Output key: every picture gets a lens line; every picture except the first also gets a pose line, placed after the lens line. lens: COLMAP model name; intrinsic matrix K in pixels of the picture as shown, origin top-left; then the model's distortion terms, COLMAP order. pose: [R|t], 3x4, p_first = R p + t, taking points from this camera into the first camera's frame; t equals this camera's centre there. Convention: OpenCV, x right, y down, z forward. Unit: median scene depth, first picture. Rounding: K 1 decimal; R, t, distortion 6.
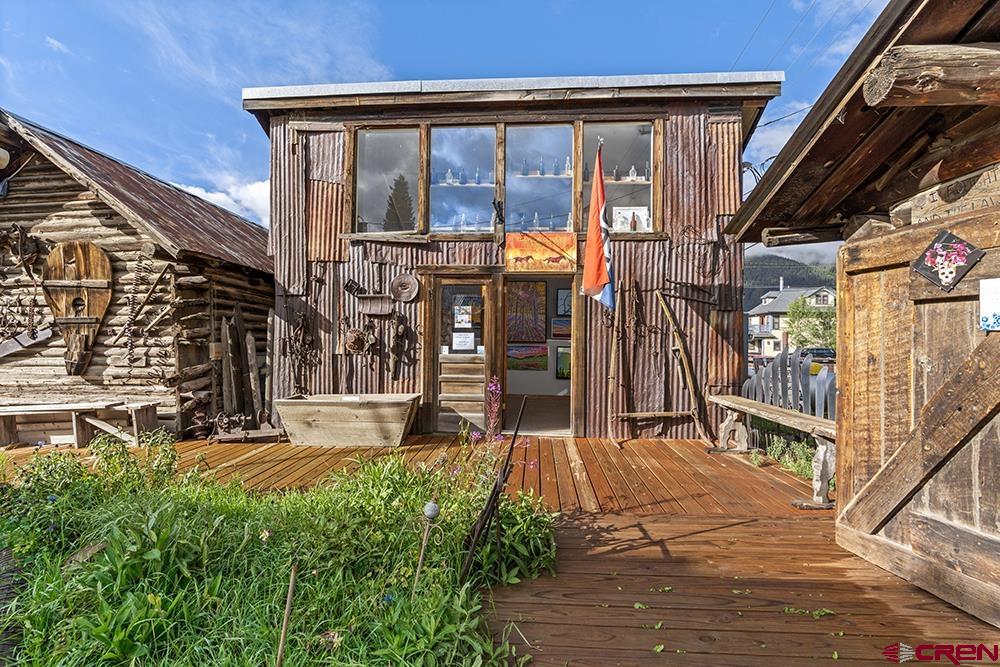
lens RADIAL K [[446.0, 0, 500.0], [0, 446.0, 333.5], [0, 0, 1]] dist [-0.003047, 0.000096]
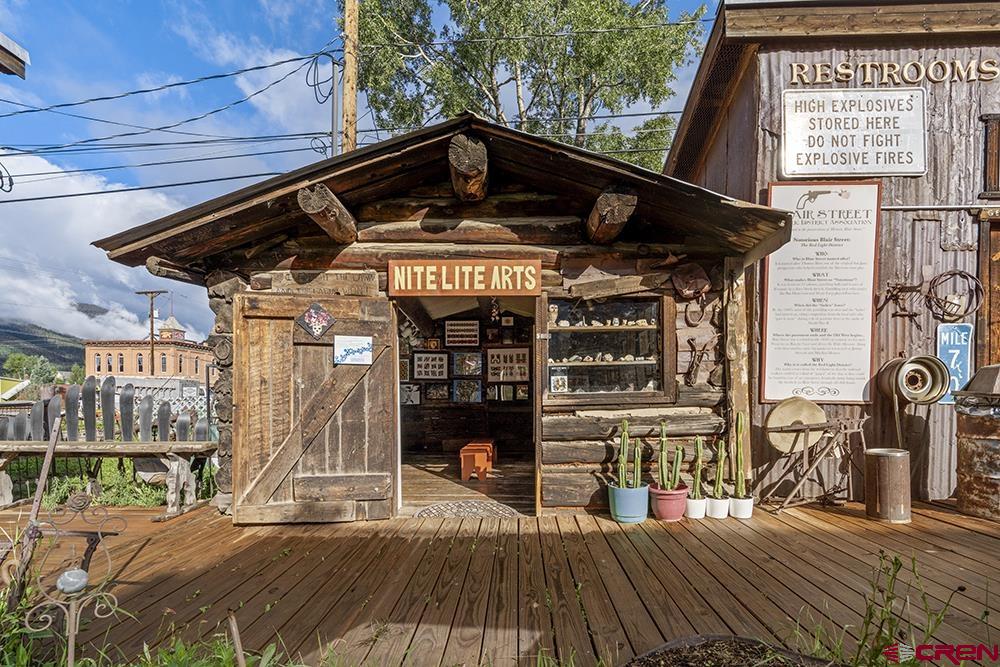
lens RADIAL K [[510.4, 0, 462.3], [0, 510.4, 411.0], [0, 0, 1]] dist [-0.003170, -0.000170]
pose [[0.002745, -0.024103, 0.999706, -0.272606], [-0.029526, 0.999272, 0.024174, 0.032973], [-0.999560, -0.029584, 0.002032, 0.128159]]
